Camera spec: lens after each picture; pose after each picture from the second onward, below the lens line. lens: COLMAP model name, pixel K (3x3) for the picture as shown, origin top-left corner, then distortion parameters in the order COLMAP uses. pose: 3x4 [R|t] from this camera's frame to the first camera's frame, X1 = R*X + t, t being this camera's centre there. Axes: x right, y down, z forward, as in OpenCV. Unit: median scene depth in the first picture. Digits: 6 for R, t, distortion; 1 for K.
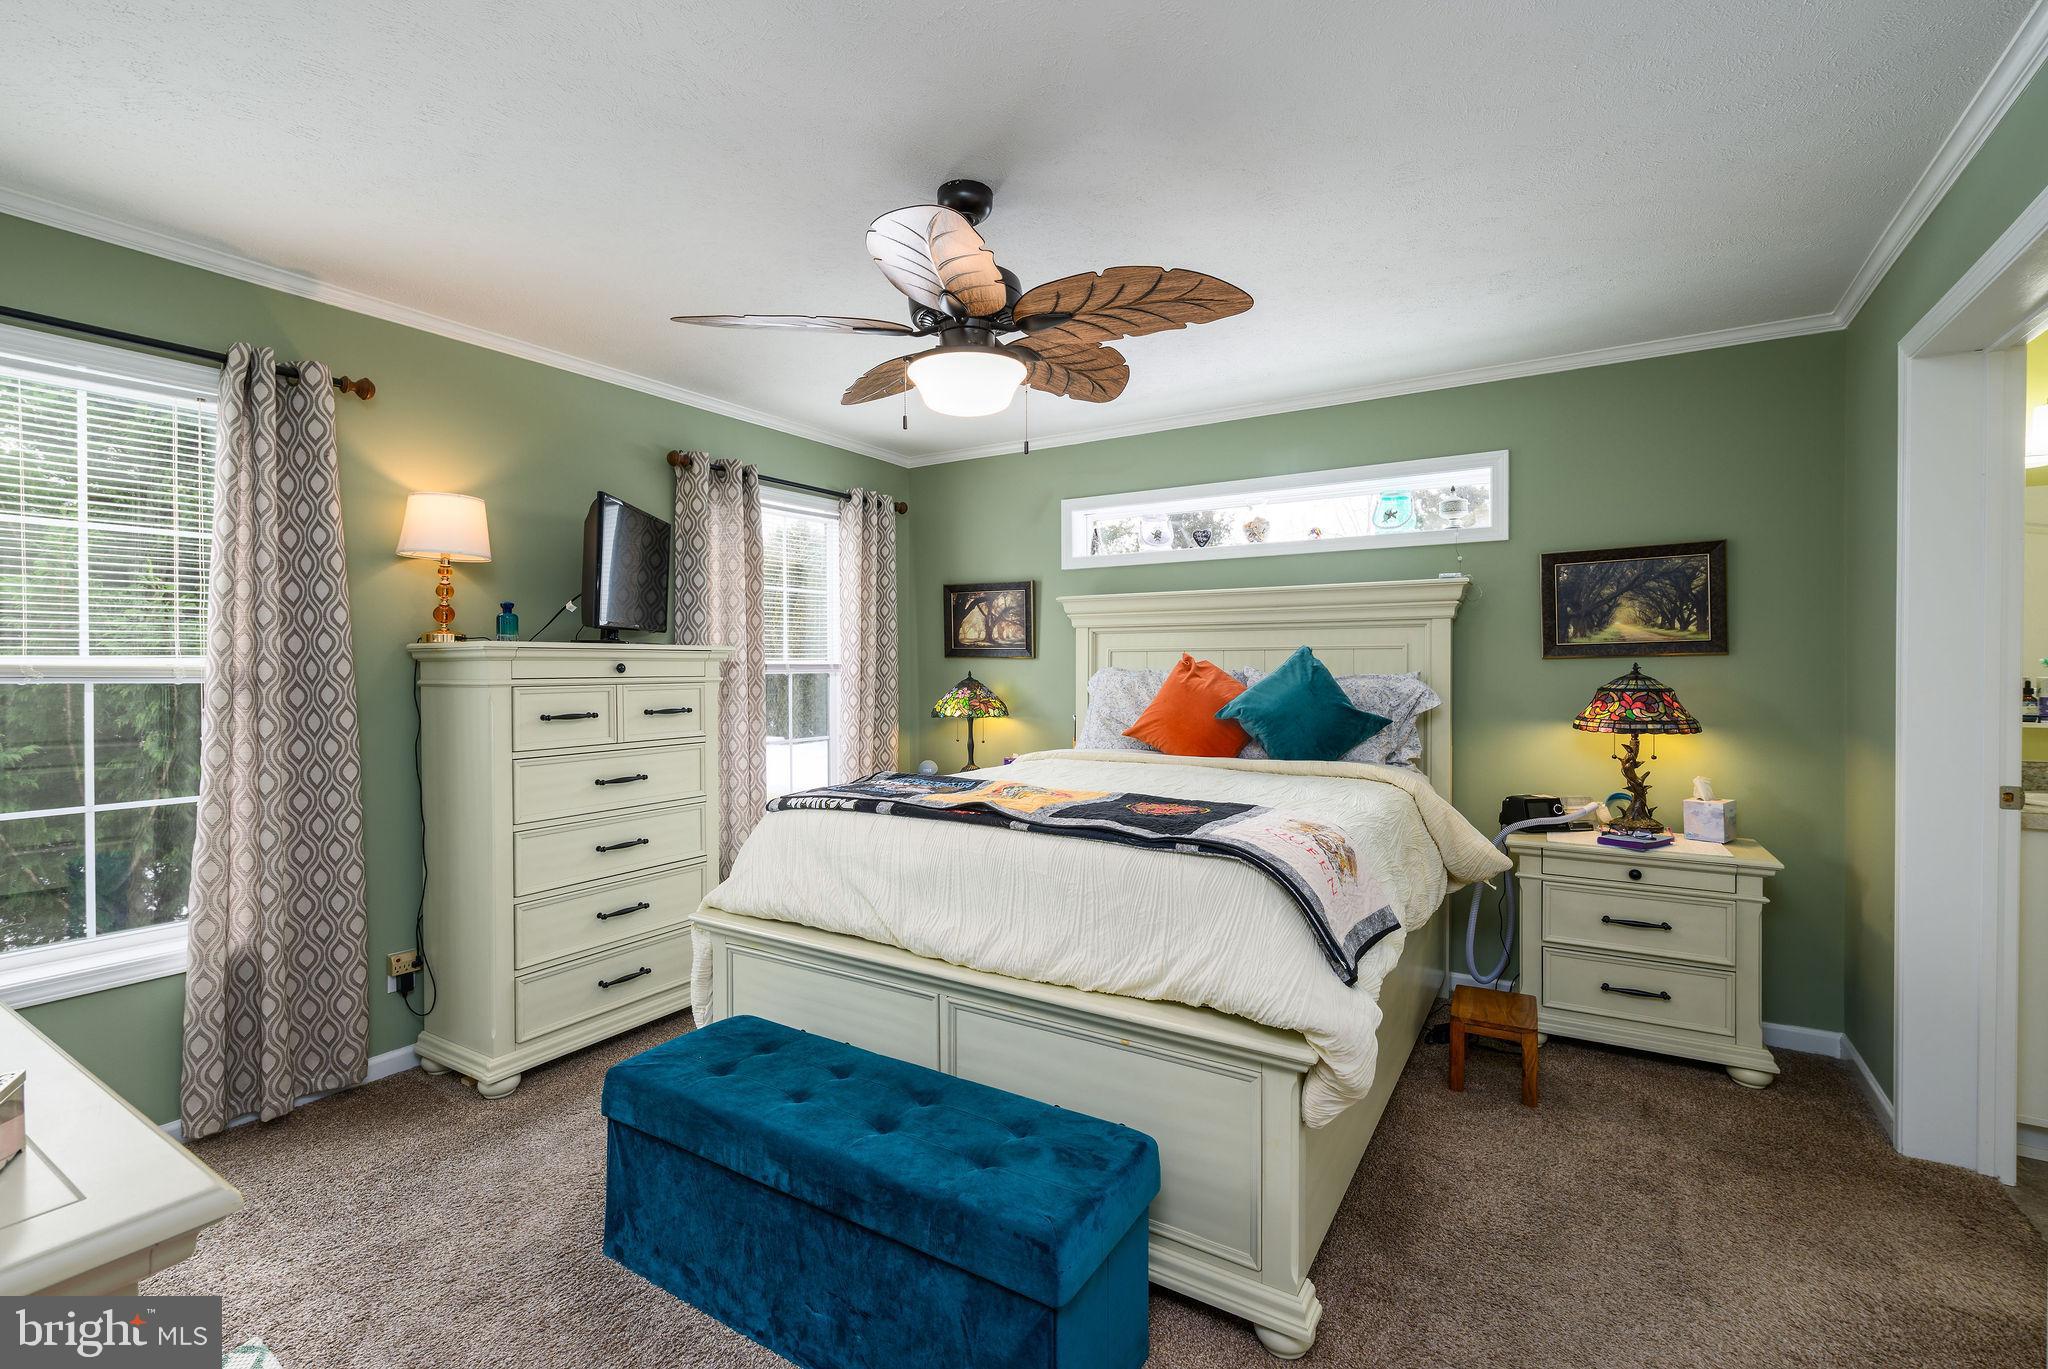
lens RADIAL K [[886.9, 0, 1013.2], [0, 886.9, 682.6], [0, 0, 1]] dist [-0.000863, 0.000027]
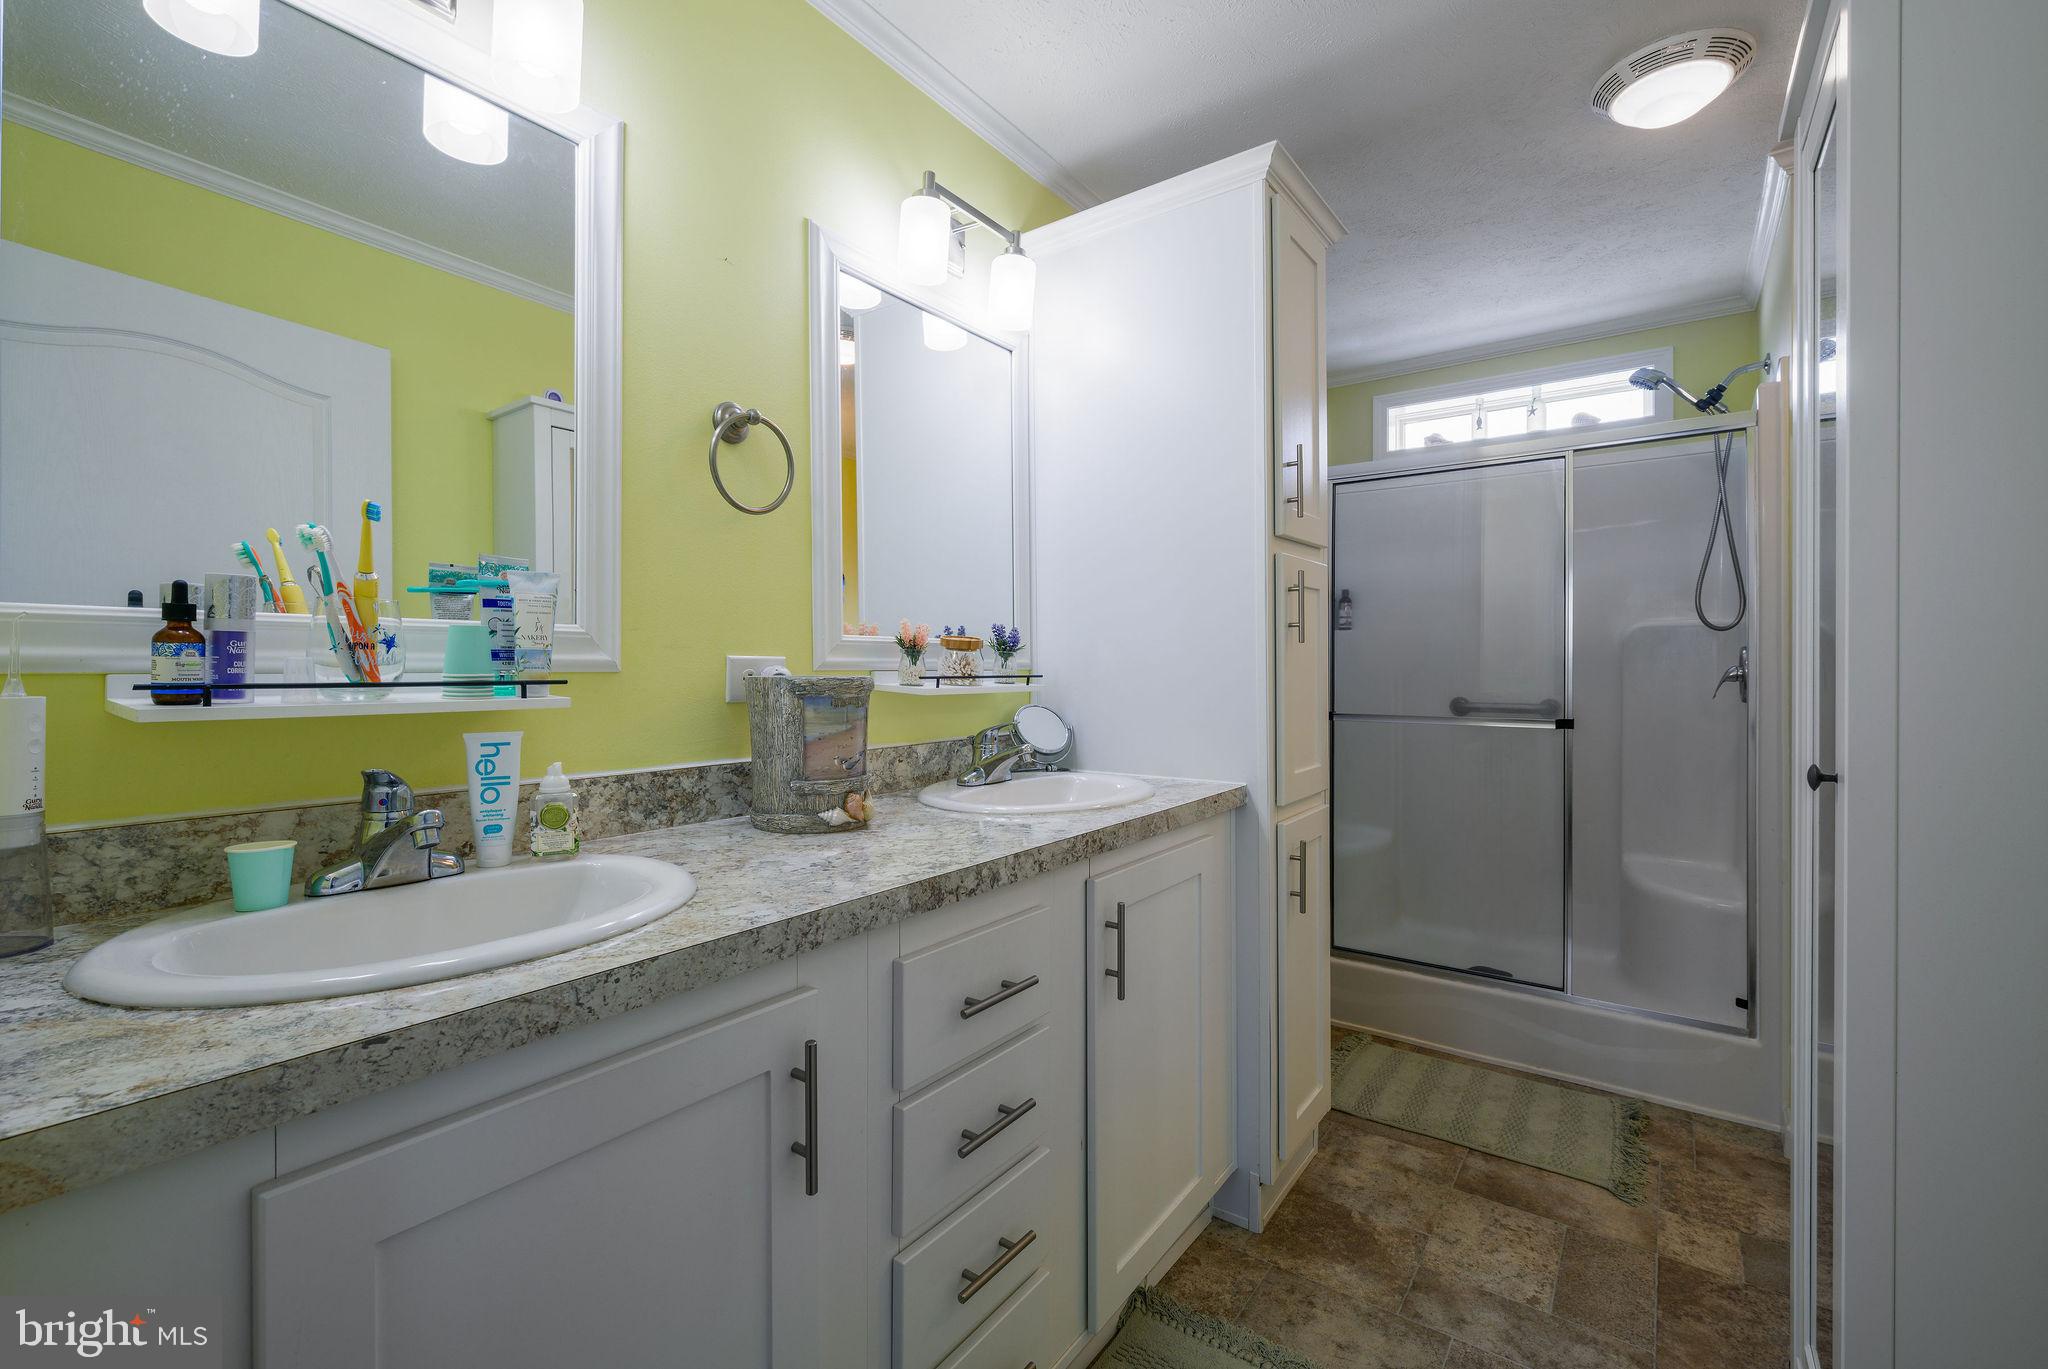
lens RADIAL K [[869.3, 0, 1022.4], [0, 869.3, 672.3], [0, 0, 1]] dist [-0.000381, 0.000164]
pose [[0.084437, -0.001314, 0.996428, 0.643660], [0.015005, 0.999887, 0.000047, 0.027860], [-0.996316, 0.014948, 0.084448, 0.500575]]
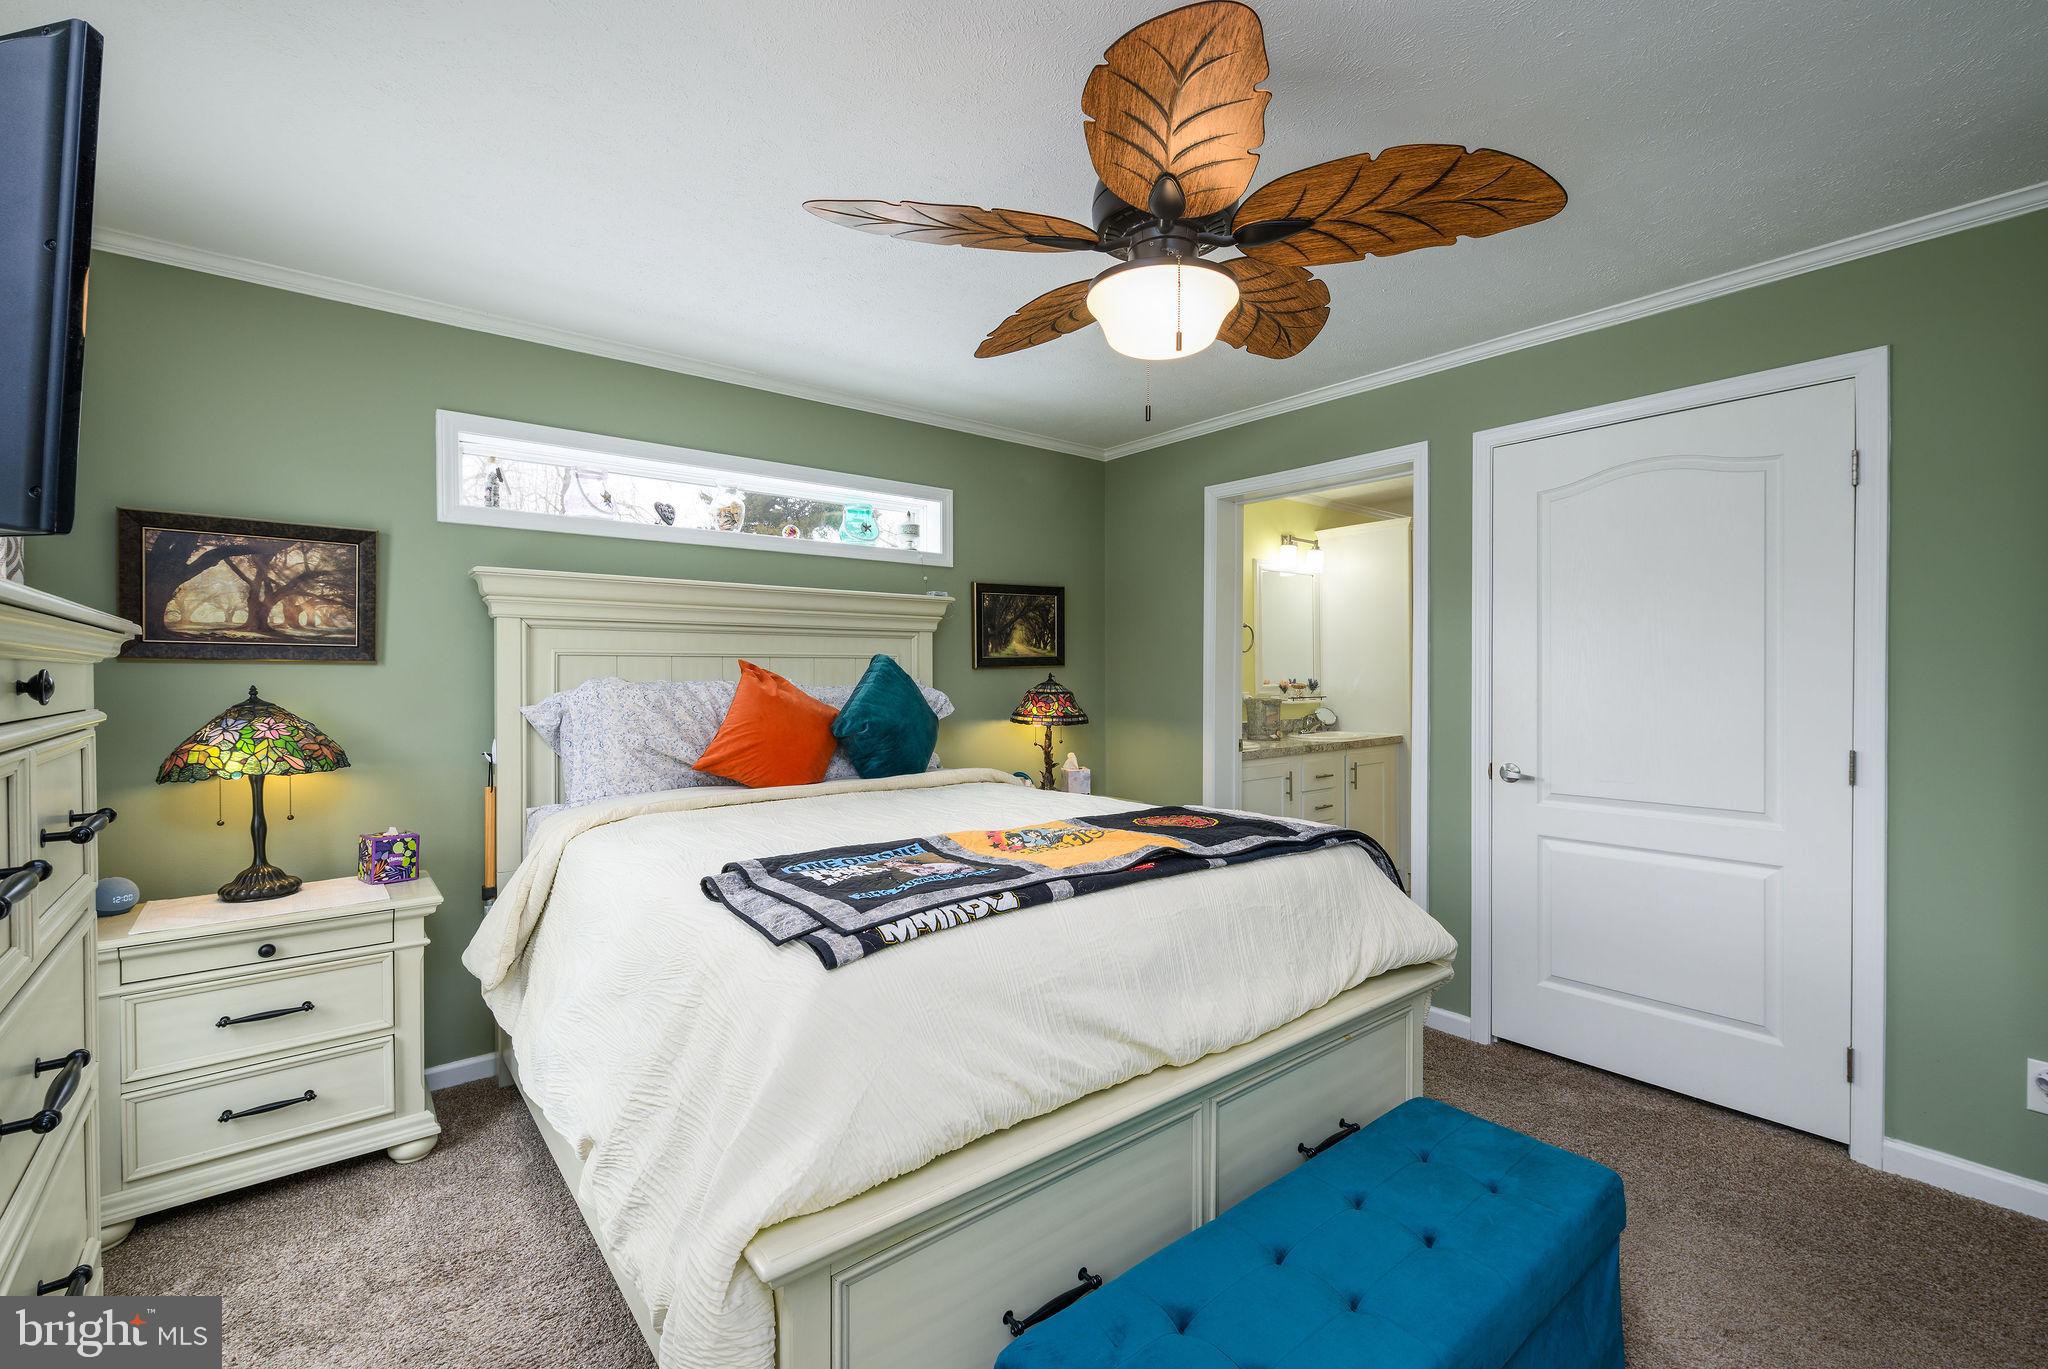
lens RADIAL K [[886.9, 0, 1013.2], [0, 886.9, 682.6], [0, 0, 1]] dist [-0.000863, 0.000027]
pose [[0.336238, -0.008563, 0.941738, -0.509811], [0.018542, 0.999825, 0.002471, -0.010343], [-0.941595, 0.016631, 0.336338, 0.528303]]
